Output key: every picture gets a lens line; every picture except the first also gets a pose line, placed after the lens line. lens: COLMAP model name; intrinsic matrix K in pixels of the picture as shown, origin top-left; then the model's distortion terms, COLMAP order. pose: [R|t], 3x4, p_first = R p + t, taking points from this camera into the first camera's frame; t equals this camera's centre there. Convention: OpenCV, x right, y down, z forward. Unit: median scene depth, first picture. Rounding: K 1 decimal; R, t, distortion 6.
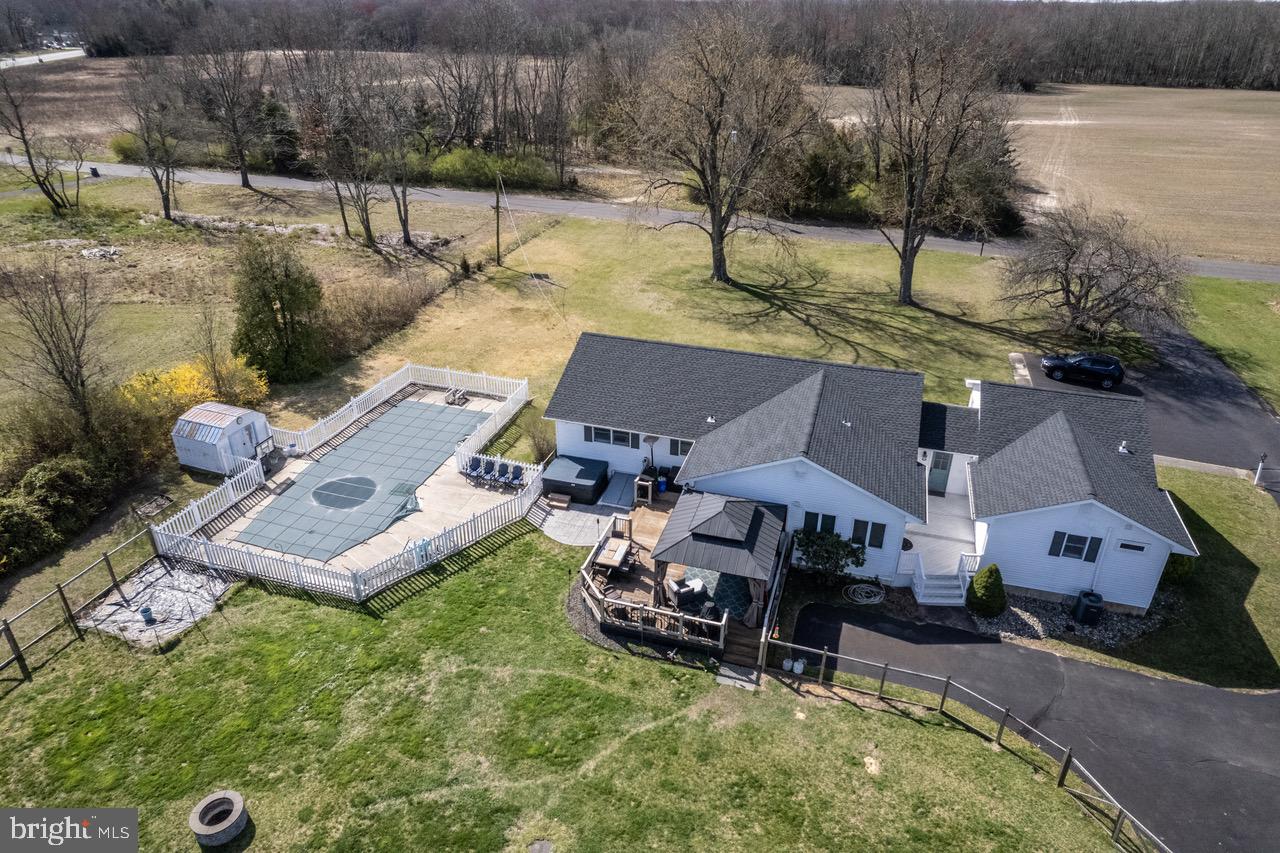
lens RADIAL K [[821.7, 0, 644.6], [0, 821.7, 422.3], [0, 0, 1]] dist [-0.082503, 0.074728]
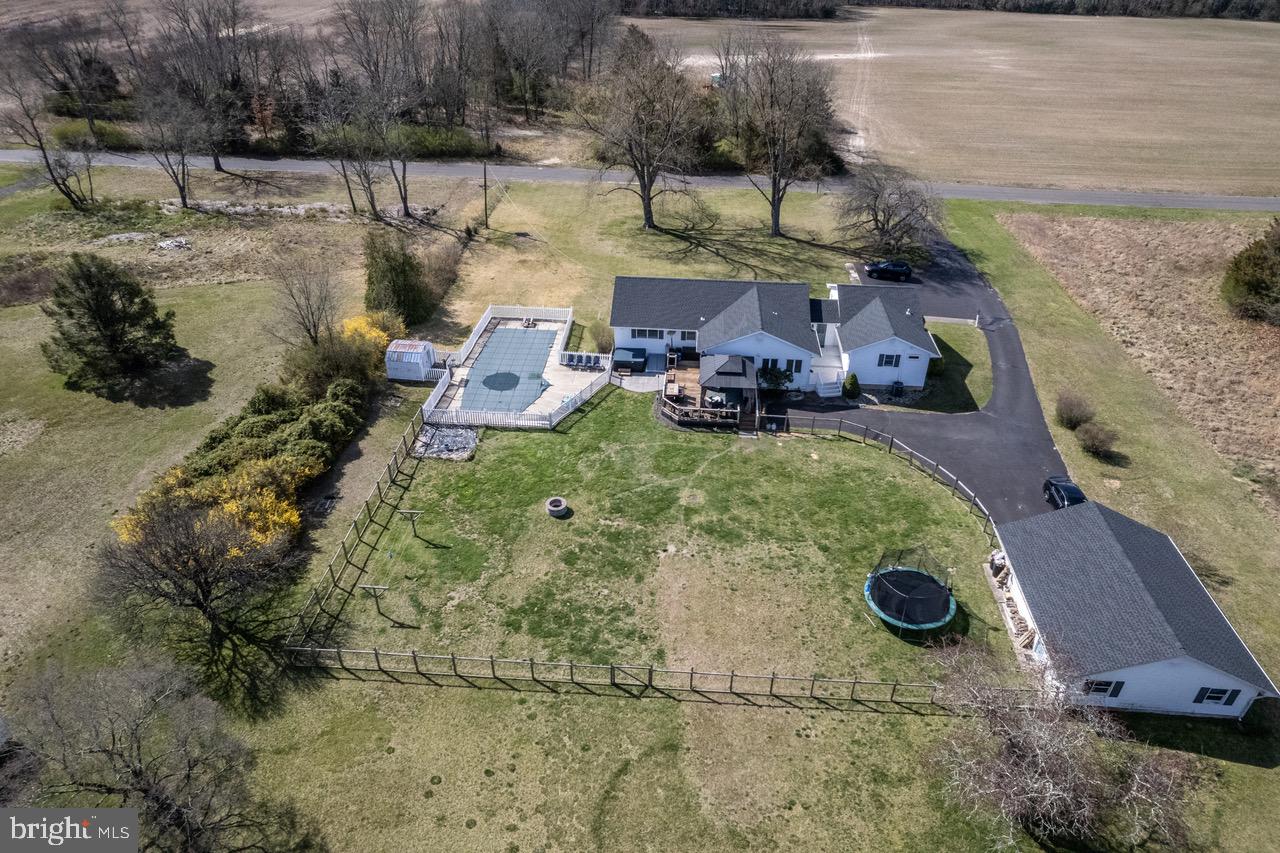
lens RADIAL K [[821.7, 0, 645.4], [0, 821.7, 423.6], [0, 0, 1]] dist [-0.082503, 0.074728]
pose [[0.975282, -0.121400, 0.184627, -0.431247], [0.102152, 0.988618, 0.110447, 0.013958], [-0.195934, -0.088857, 0.976583, -0.836422]]
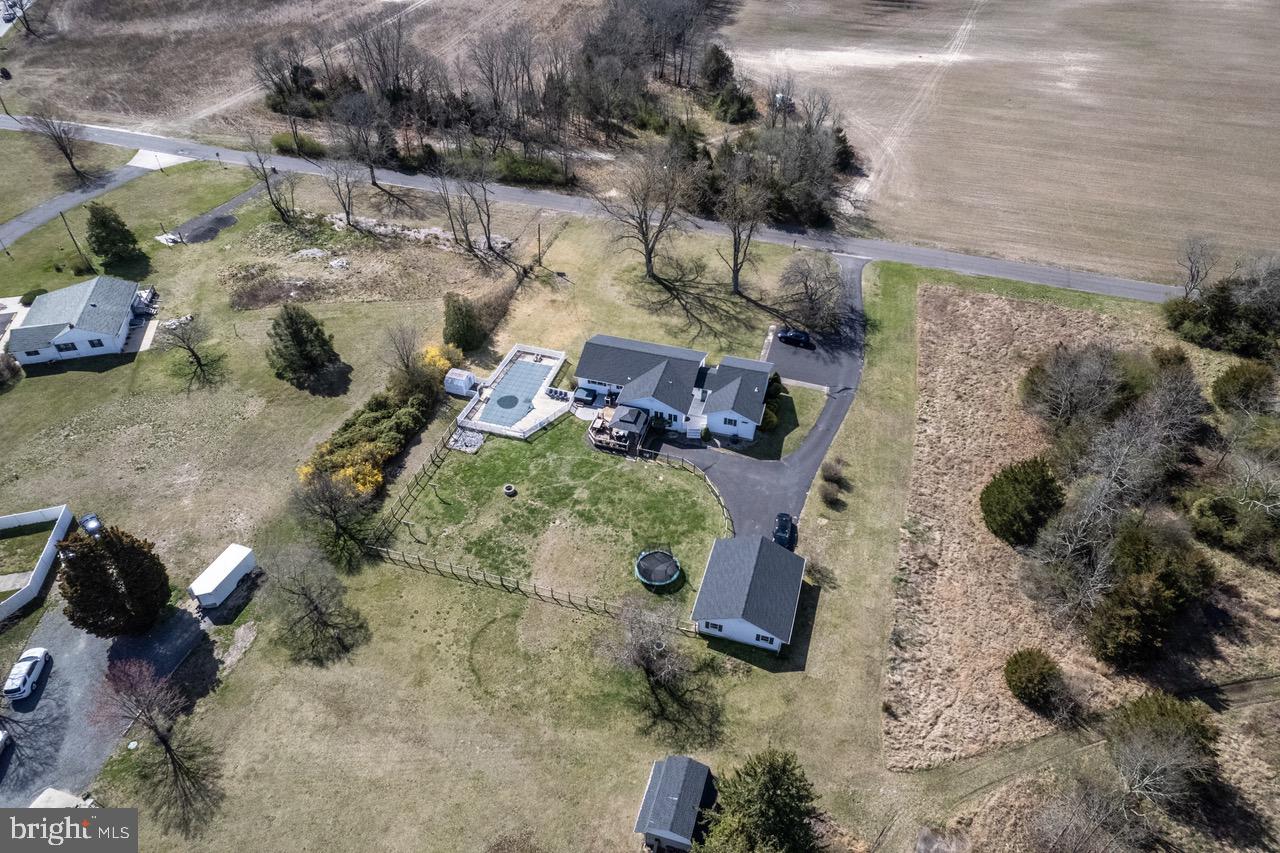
lens RADIAL K [[821.7, 0, 647.2], [0, 821.7, 424.4], [0, 0, 1]] dist [-0.082503, 0.074728]
pose [[0.999906, -0.011314, 0.007785, 0.126684], [0.009166, 0.971893, 0.235246, -0.573772], [-0.010228, -0.235152, 0.971905, -2.084076]]
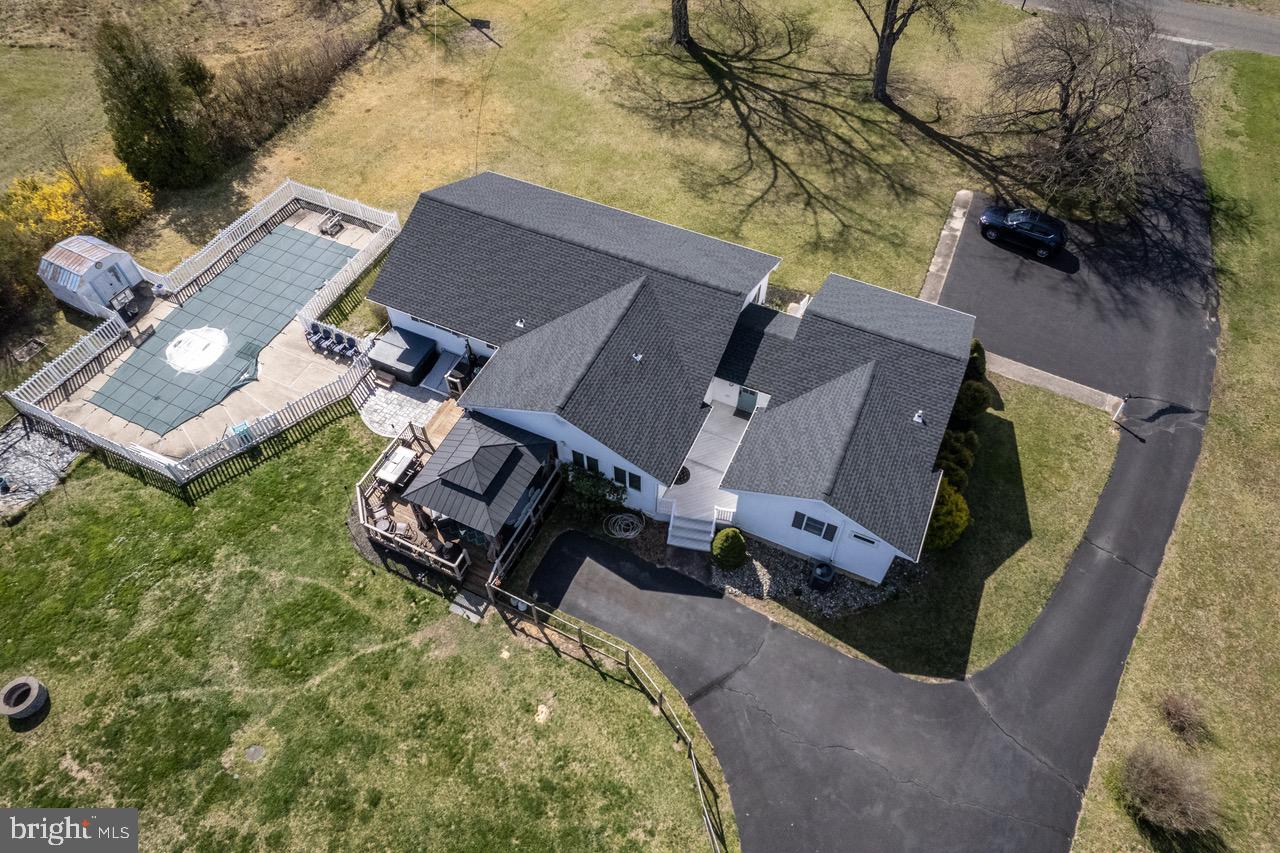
lens RADIAL K [[821.7, 0, 641.9], [0, 821.7, 423.8], [0, 0, 1]] dist [-0.082503, 0.074728]
pose [[0.990075, 0.108006, -0.089925, 0.339908], [-0.059884, 0.903062, 0.425316, -0.333241], [0.127144, -0.415710, 0.900566, 0.082378]]
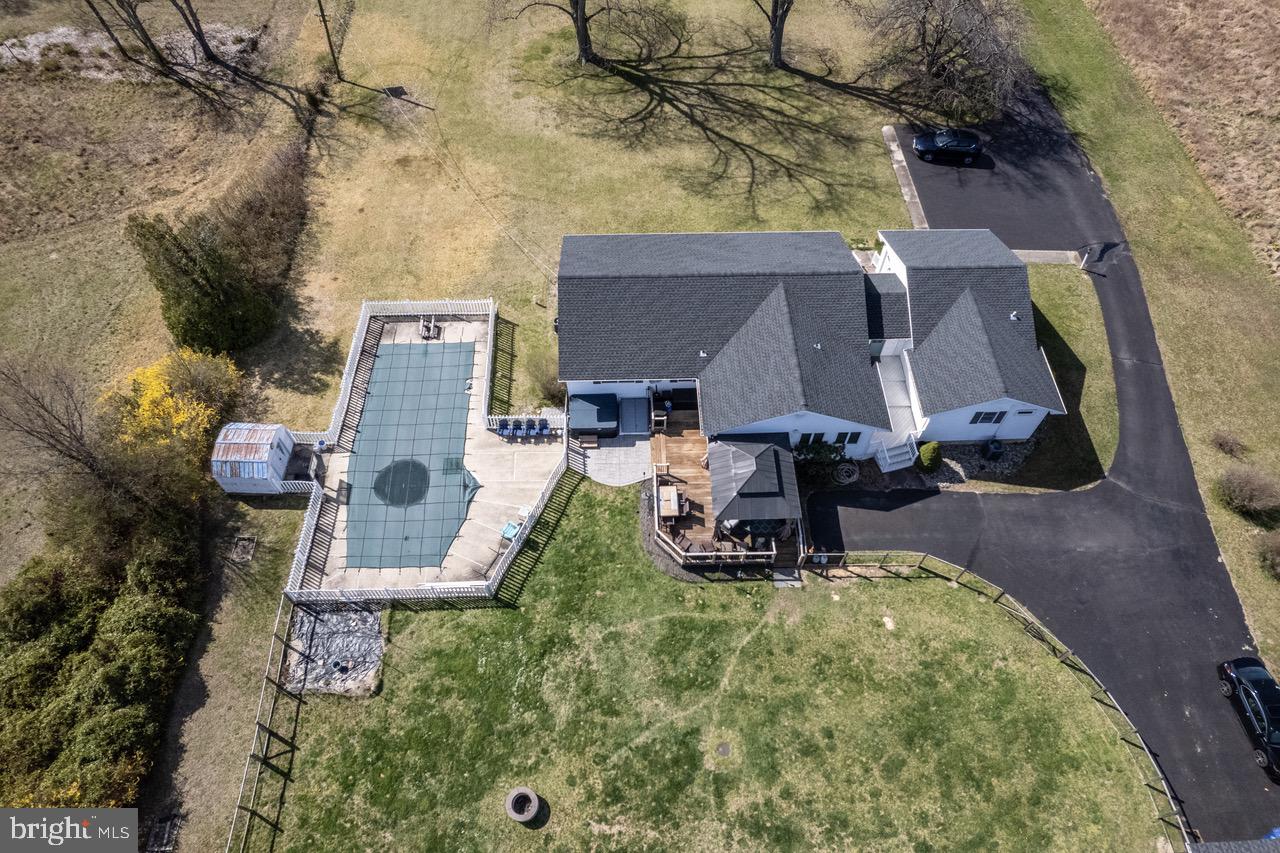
lens RADIAL K [[821.7, 0, 644.6], [0, 821.7, 426.8], [0, 0, 1]] dist [-0.082503, 0.074728]
pose [[0.947202, -0.268457, 0.175328, -0.243064], [0.147057, 0.849631, 0.506459, -0.543764], [-0.284927, -0.453936, 0.844251, -0.024939]]
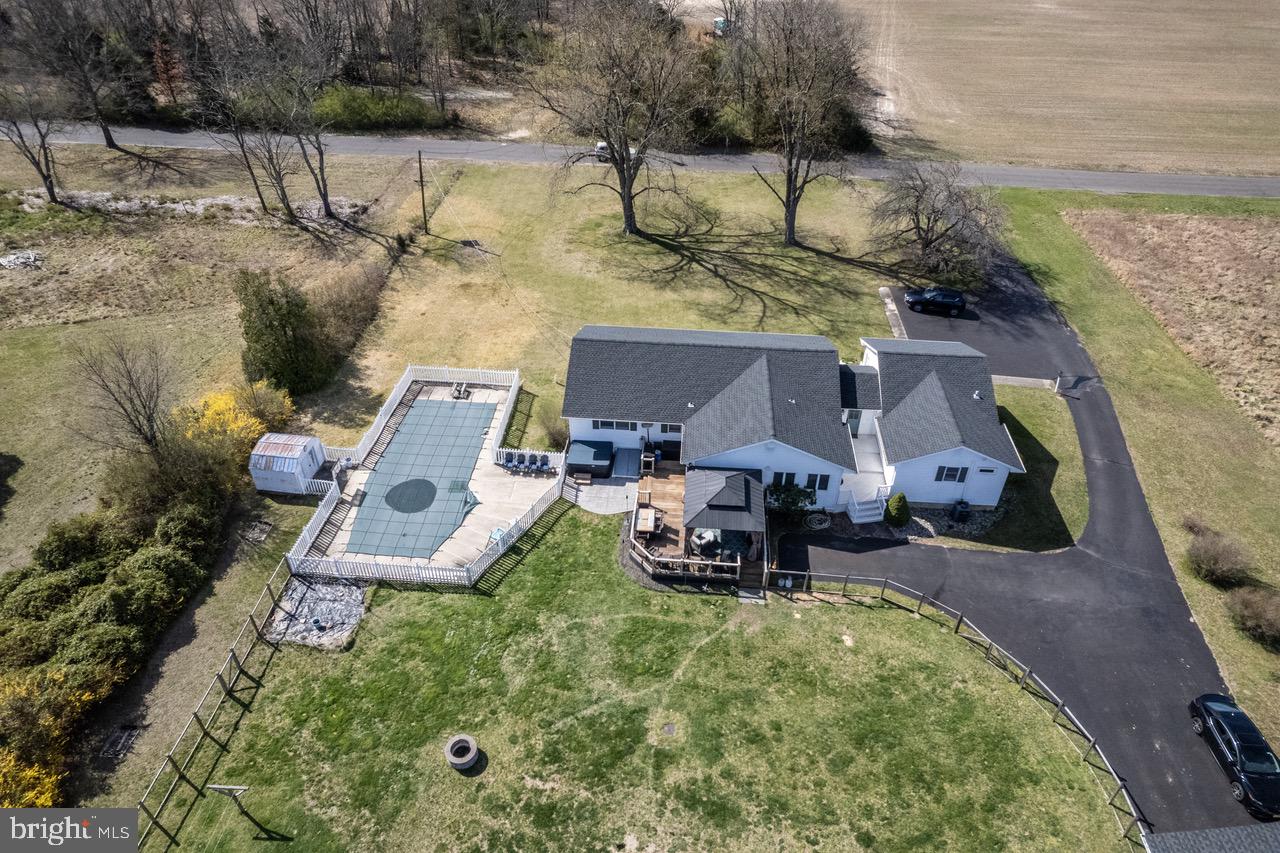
lens RADIAL K [[821.7, 0, 645.1], [0, 821.7, 423.8], [0, 0, 1]] dist [-0.082503, 0.074728]
pose [[0.976360, -0.131668, 0.171421, -0.232484], [0.099642, 0.977934, 0.183620, -0.233864], [-0.191815, -0.162198, 0.967935, -0.293642]]
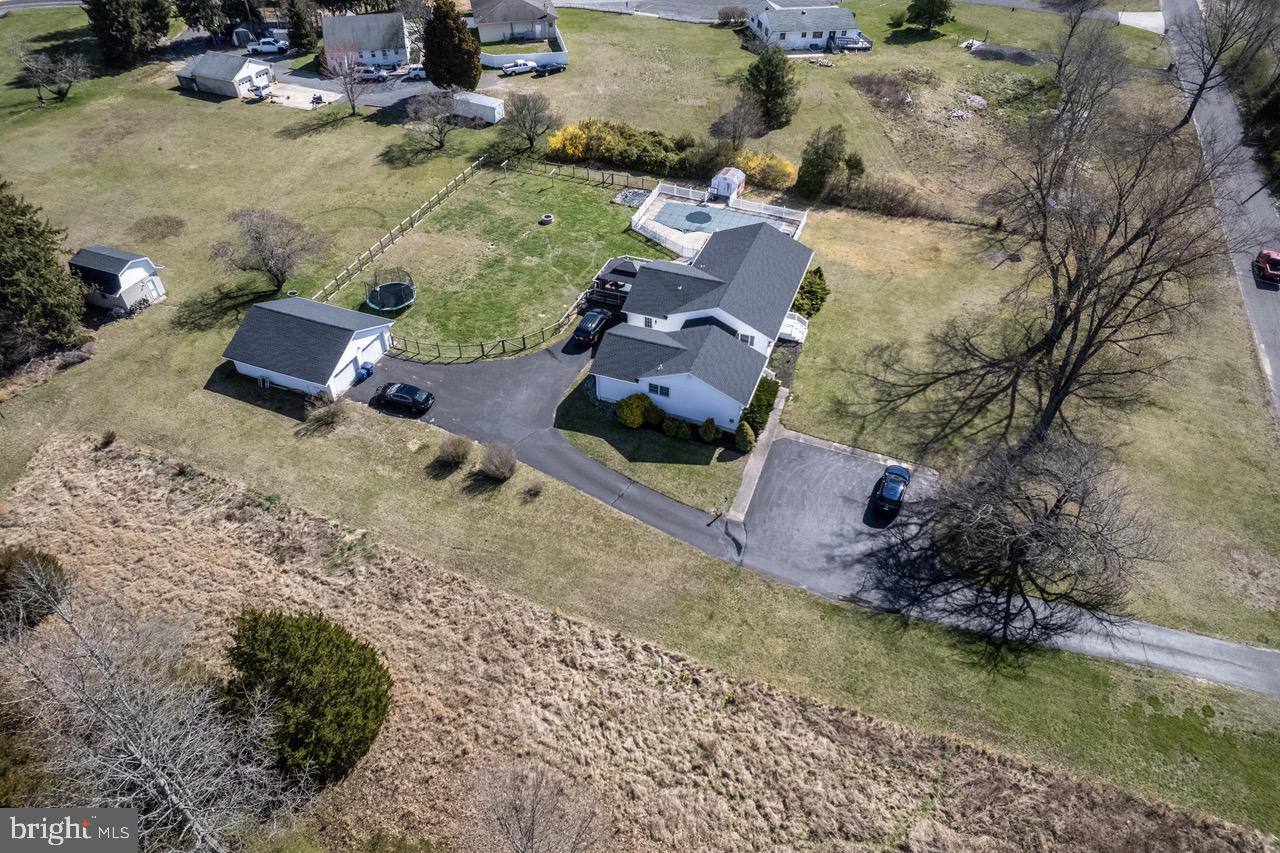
lens RADIAL K [[821.7, 0, 647.9], [0, 821.7, 427.9], [0, 0, 1]] dist [-0.082503, 0.074728]
pose [[-0.064435, 0.664324, -0.744662, 2.073639], [-0.463214, 0.641041, 0.611963, -1.030159], [0.883901, 0.384369, 0.266419, 0.471078]]
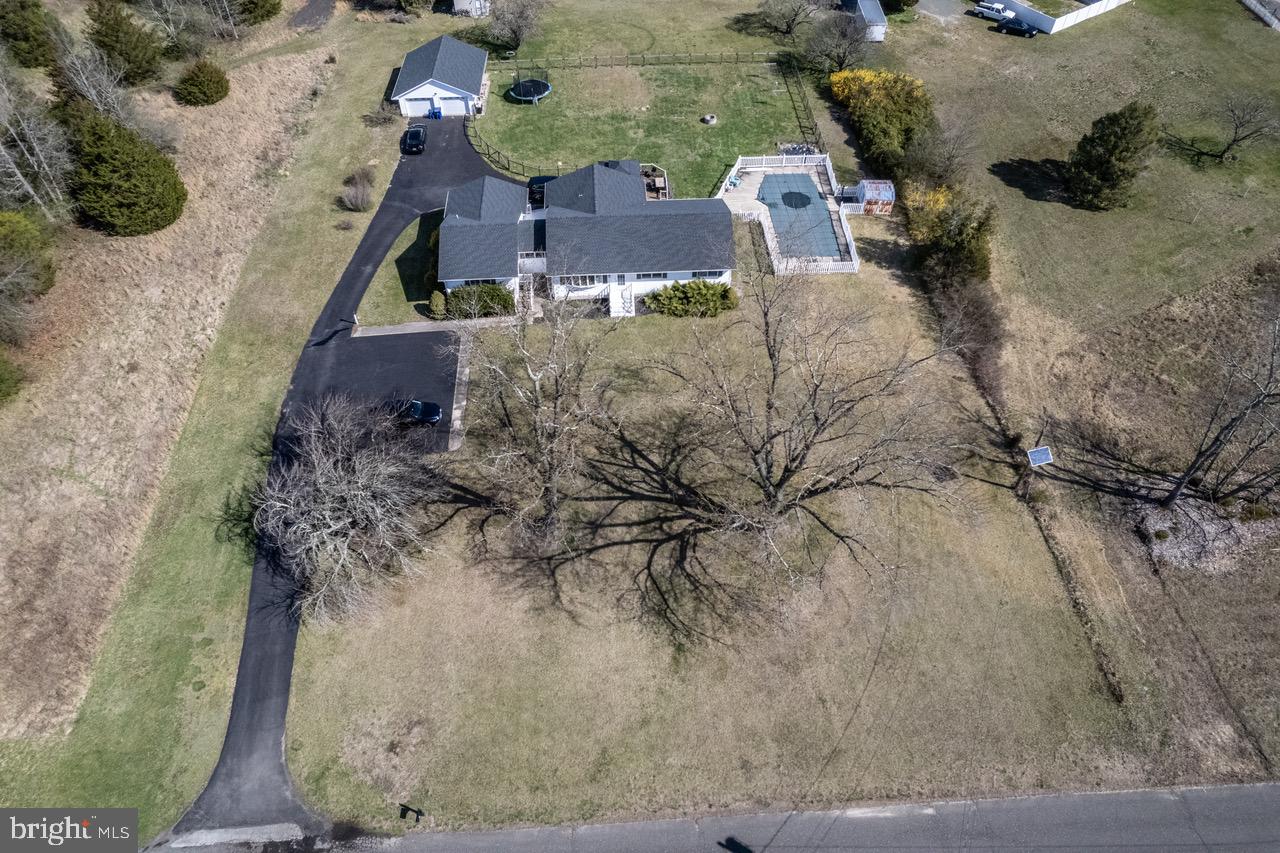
lens RADIAL K [[821.7, 0, 649.7], [0, 821.7, 421.9], [0, 0, 1]] dist [-0.082503, 0.074728]
pose [[-0.937861, 0.254058, -0.236372, 0.730279], [-0.171898, 0.251580, 0.952449, -1.934480], [0.301444, 0.933896, -0.192274, 2.000062]]
